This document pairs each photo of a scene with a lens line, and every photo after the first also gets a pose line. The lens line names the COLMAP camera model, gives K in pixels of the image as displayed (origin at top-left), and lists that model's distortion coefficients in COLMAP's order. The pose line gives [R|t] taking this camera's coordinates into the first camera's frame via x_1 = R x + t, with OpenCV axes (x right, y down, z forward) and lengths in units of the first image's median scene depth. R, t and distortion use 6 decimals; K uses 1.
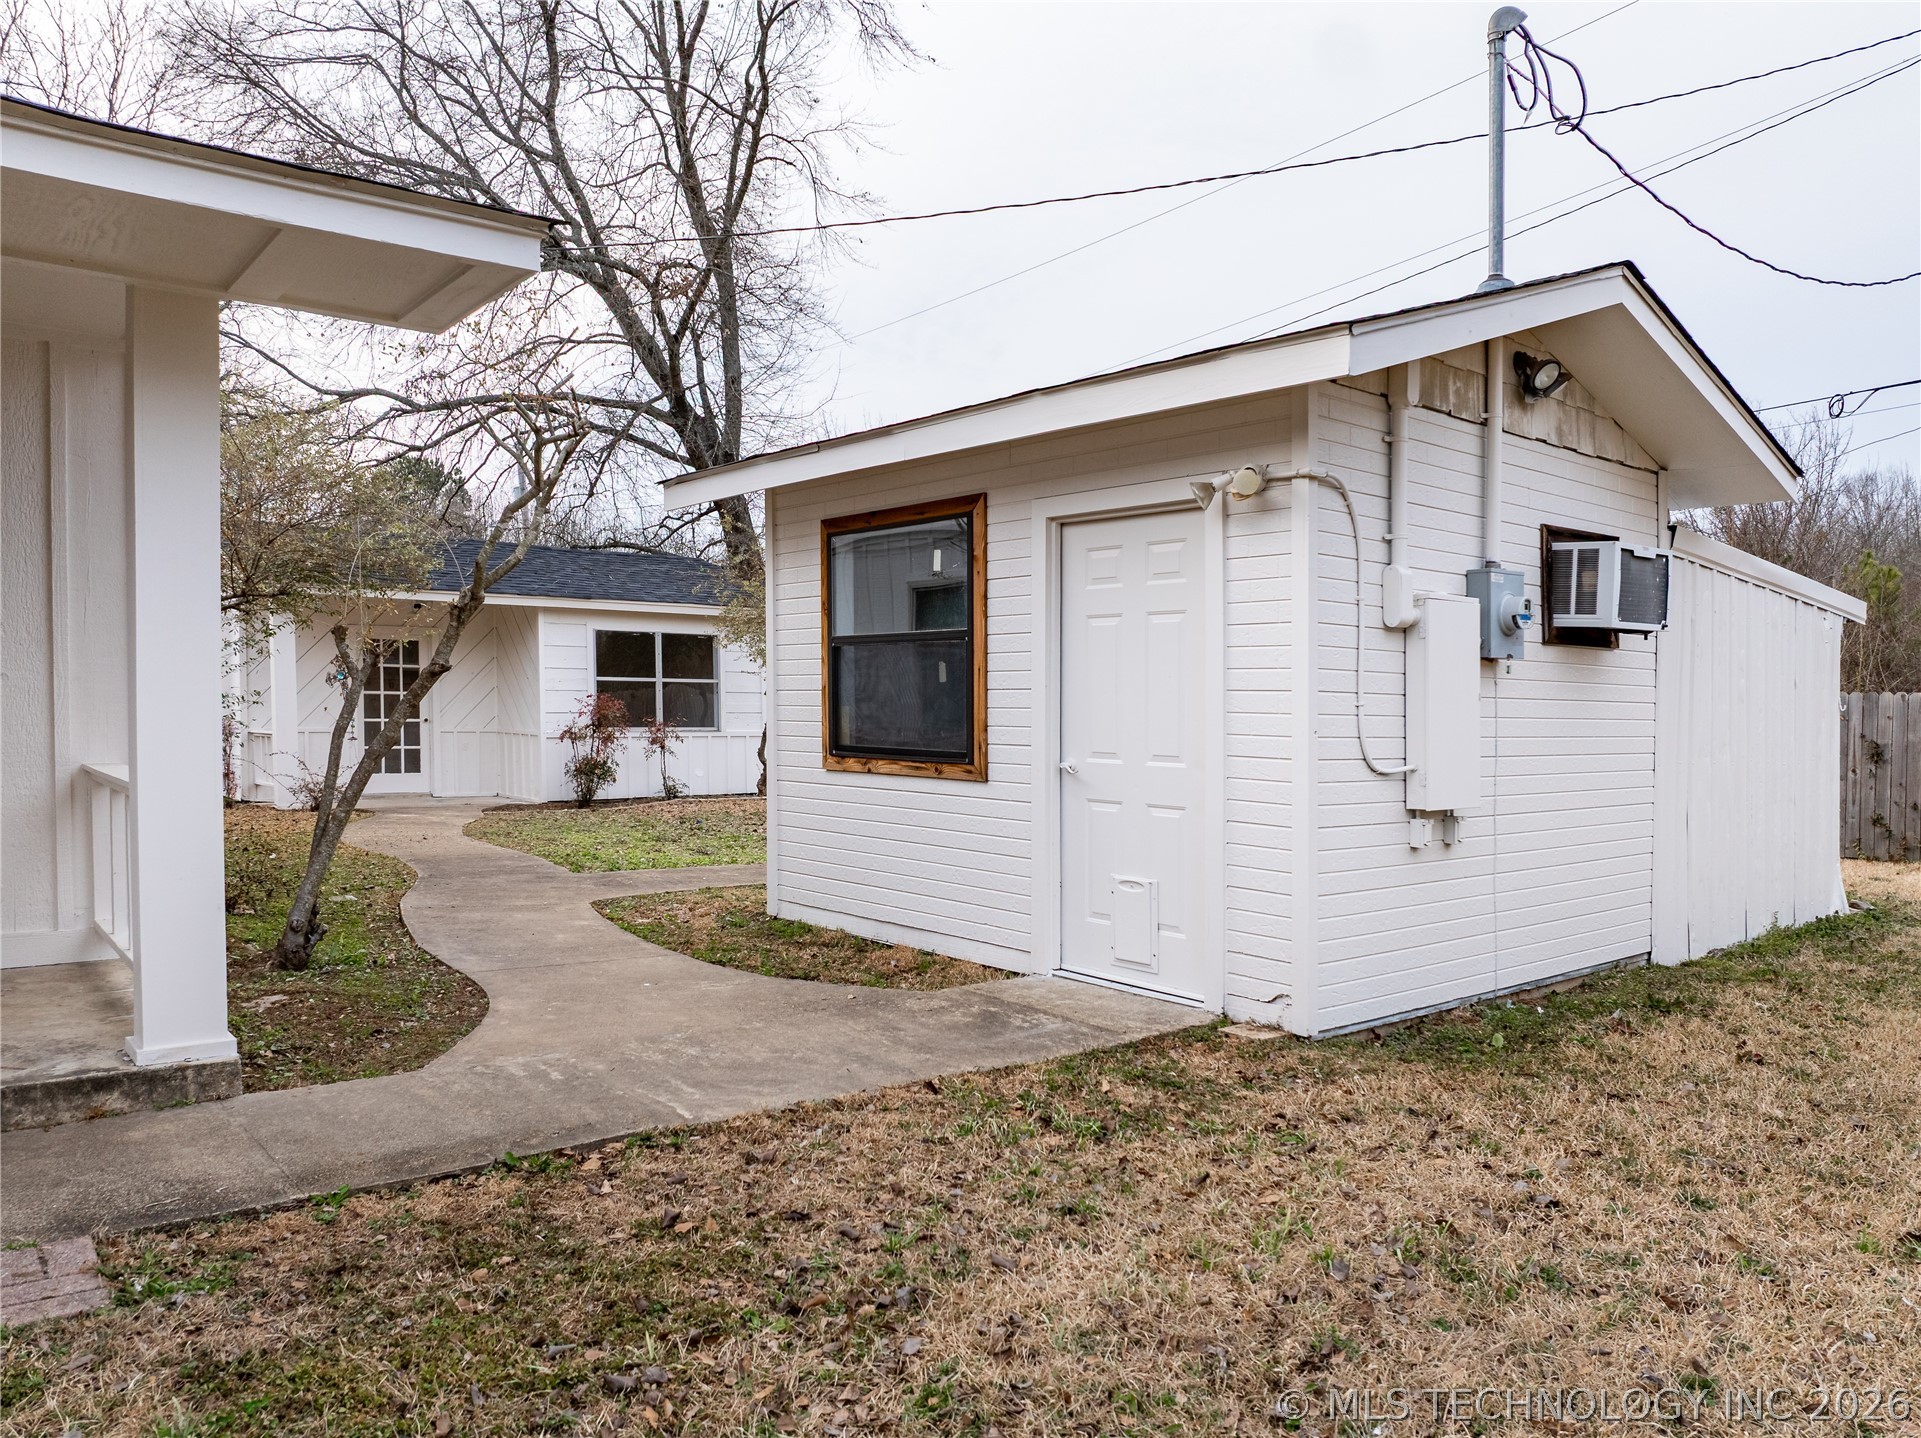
lens RADIAL K [[1366.3, 0, 970.5], [0, 1366.3, 706.1], [0, 0, 1]] dist [-0.028754, 0.001201]
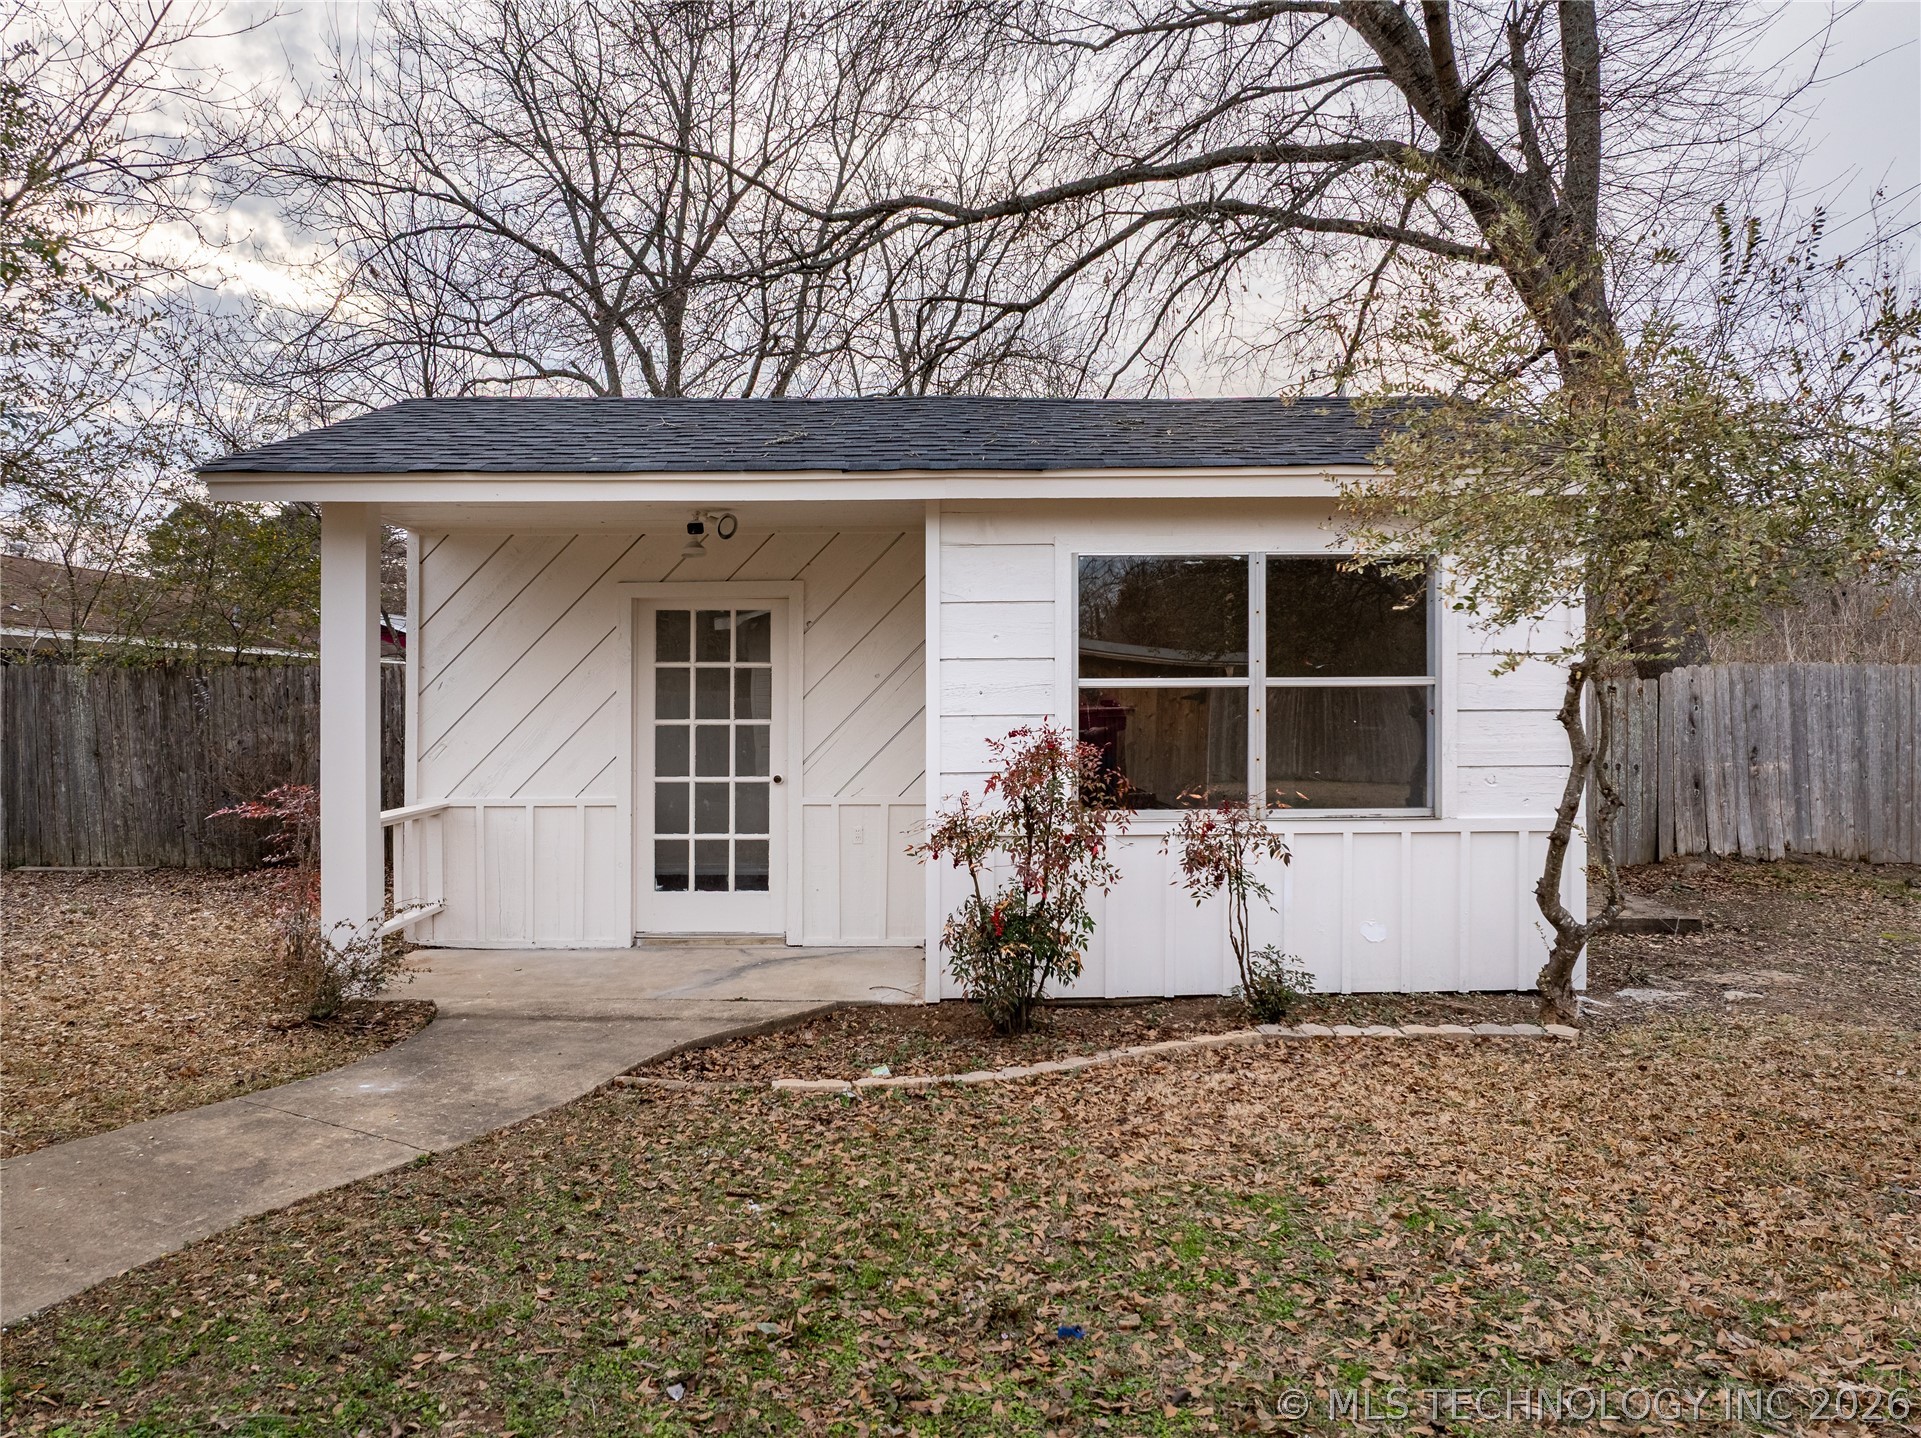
lens RADIAL K [[1366.3, 0, 970.5], [0, 1366.3, 706.1], [0, 0, 1]] dist [-0.028754, 0.001201]
pose [[0.779326, -0.010175, -0.626536, -0.204362], [0.016725, 0.999850, 0.004566, -0.059465], [0.626395, -0.014037, 0.779379, 2.531477]]
